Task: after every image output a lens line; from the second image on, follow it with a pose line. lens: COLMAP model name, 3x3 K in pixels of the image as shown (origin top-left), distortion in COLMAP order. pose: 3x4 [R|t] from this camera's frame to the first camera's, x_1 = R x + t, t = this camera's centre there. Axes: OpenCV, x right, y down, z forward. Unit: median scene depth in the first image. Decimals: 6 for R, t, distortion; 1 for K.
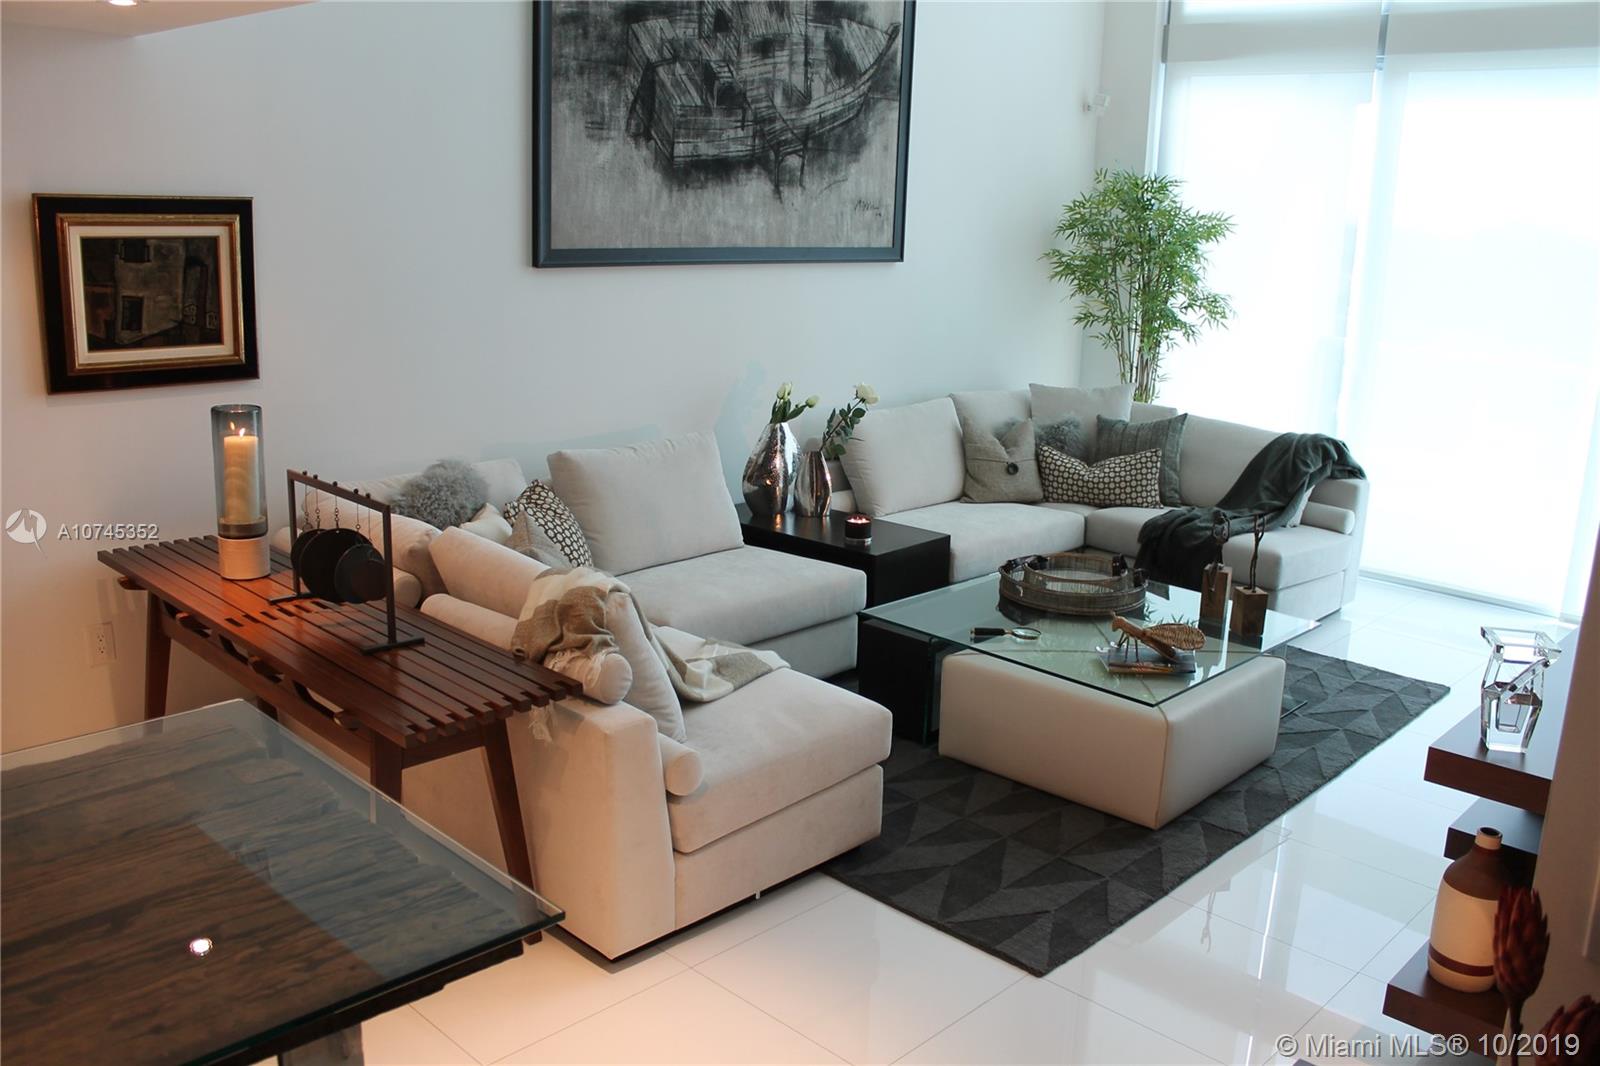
lens RADIAL K [[1336.7, 0, 800.0], [0, 1336.7, 533.0], [0, 0, 1]] dist [-0.170357, 0.151920]
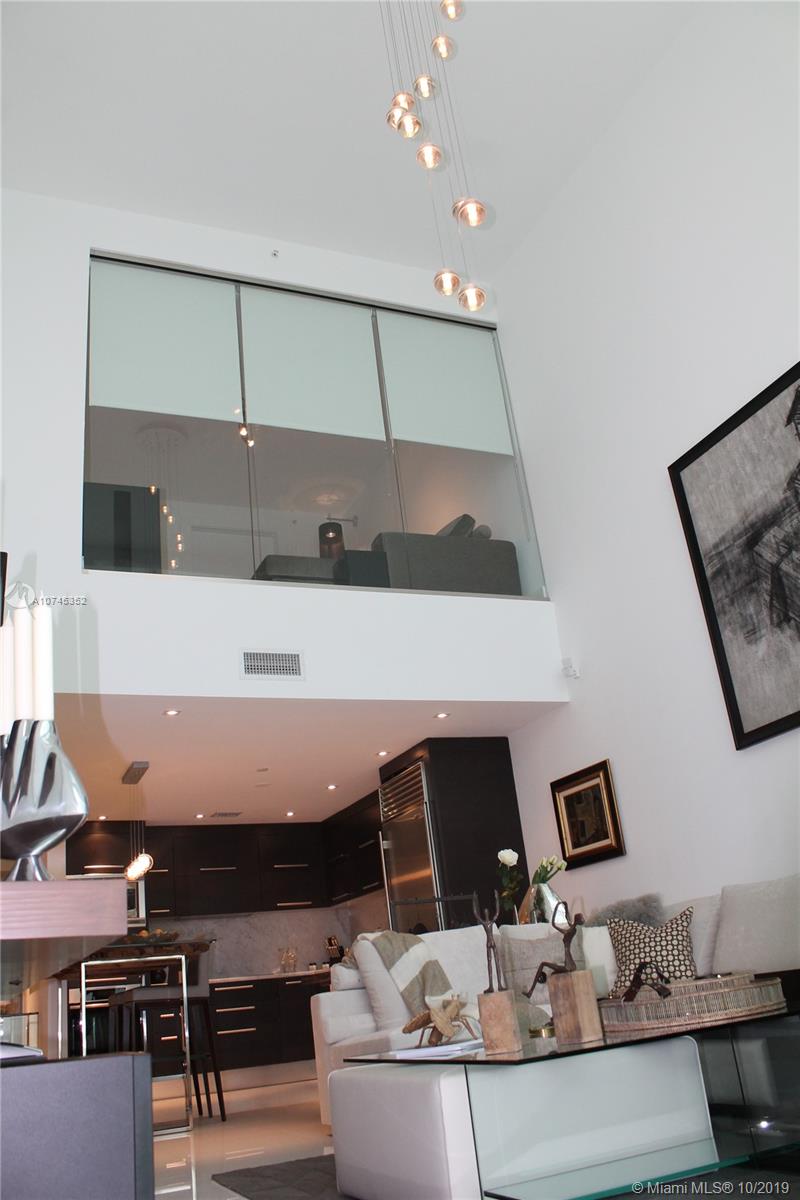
lens RADIAL K [[1002.5, 0, 400.0], [0, 1002.5, 600.0], [0, 0, 1]] dist [-0.170357, 0.151920]
pose [[-0.376359, -0.338875, -0.862275, 0.793798], [-0.126503, 0.940786, -0.314515, 0.014259], [0.917797, -0.009290, -0.396941, 1.005288]]
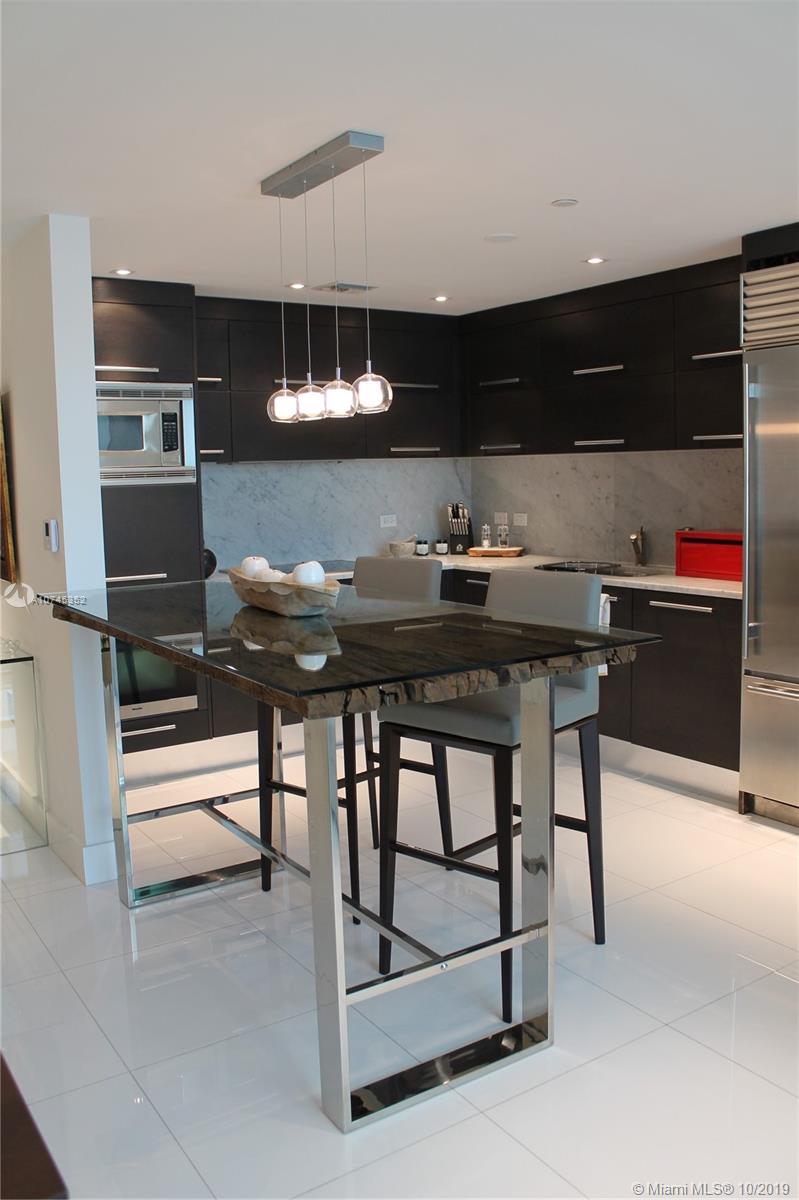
lens RADIAL K [[1002.5, 0, 399.5], [0, 1002.5, 600.0], [0, 0, 1]] dist [-0.170357, 0.151920]
pose [[-0.217151, 0.094939, -0.971510, 0.263112], [-0.221617, 0.964475, 0.143787, 0.000938], [0.950648, 0.246526, -0.188397, 0.394876]]
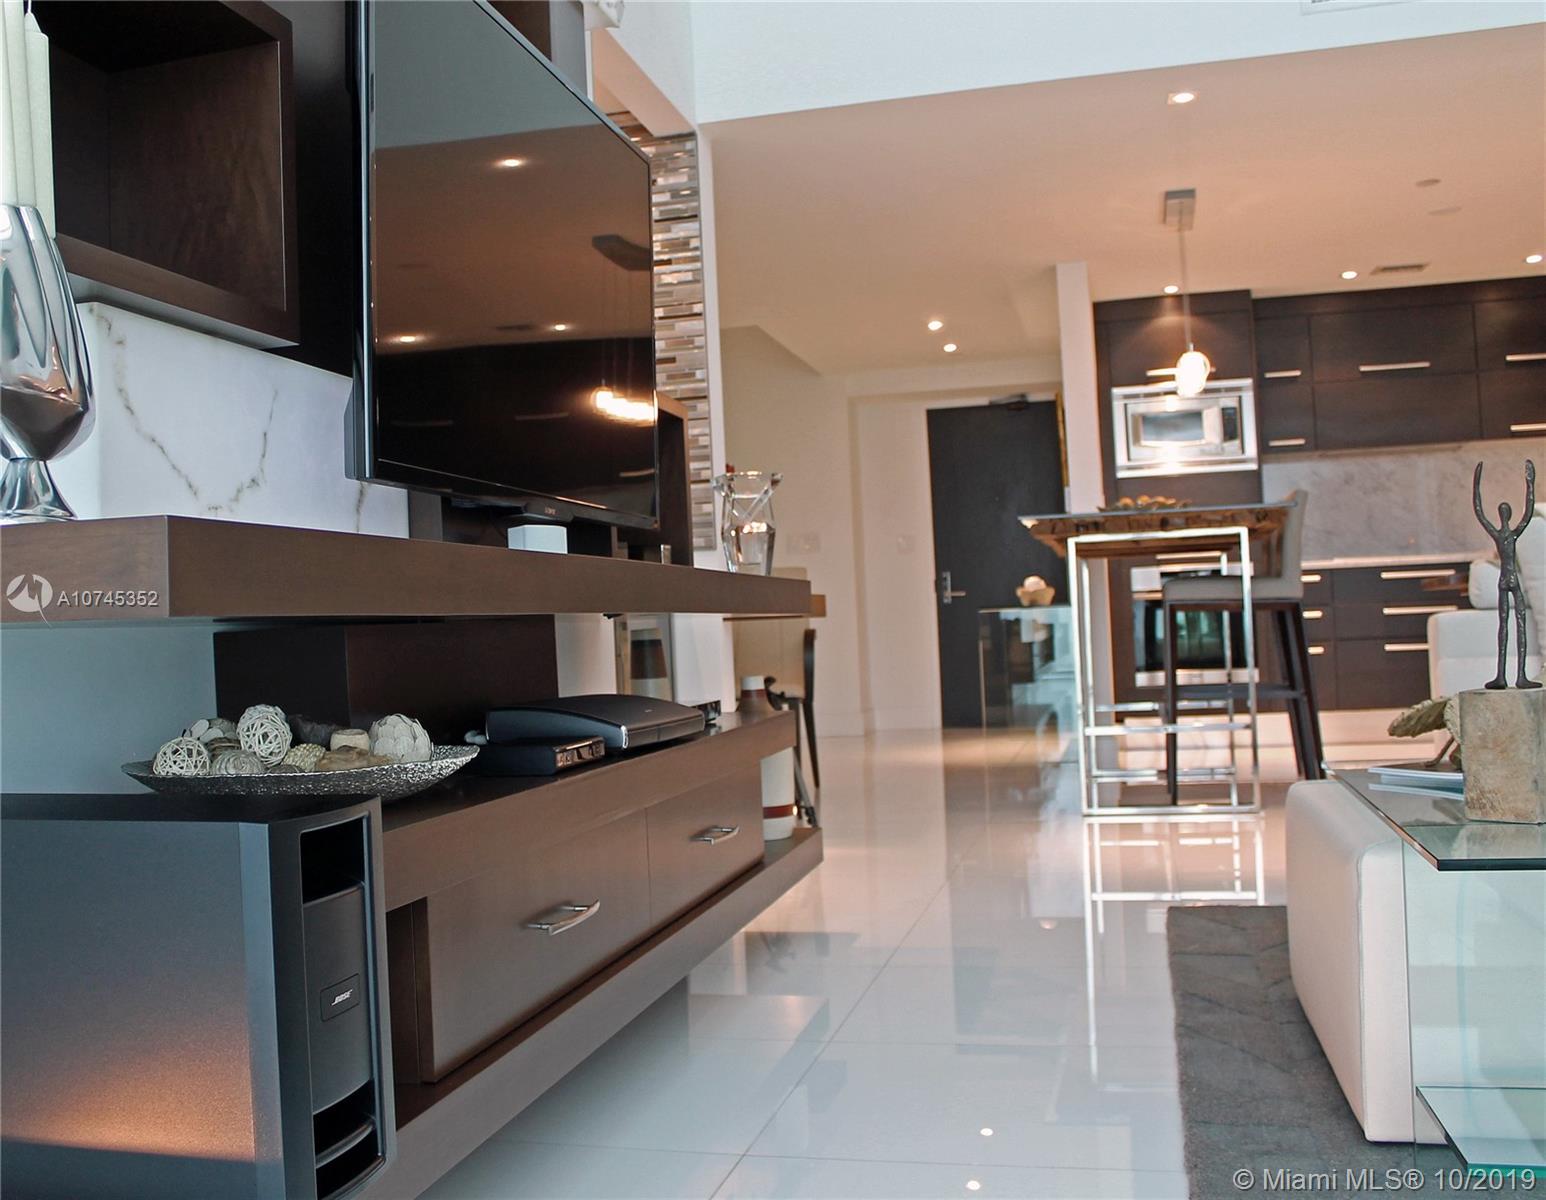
lens RADIAL K [[1610.2, 0, 651.7], [0, 1610.2, 593.6], [0, 0, 1]] dist [-0.178133, 0.183992]
pose [[-0.888741, -0.006826, -0.458359, 0.615450], [-0.098688, 0.979292, 0.176769, -0.023356], [0.447661, 0.202337, -0.871011, 1.062238]]
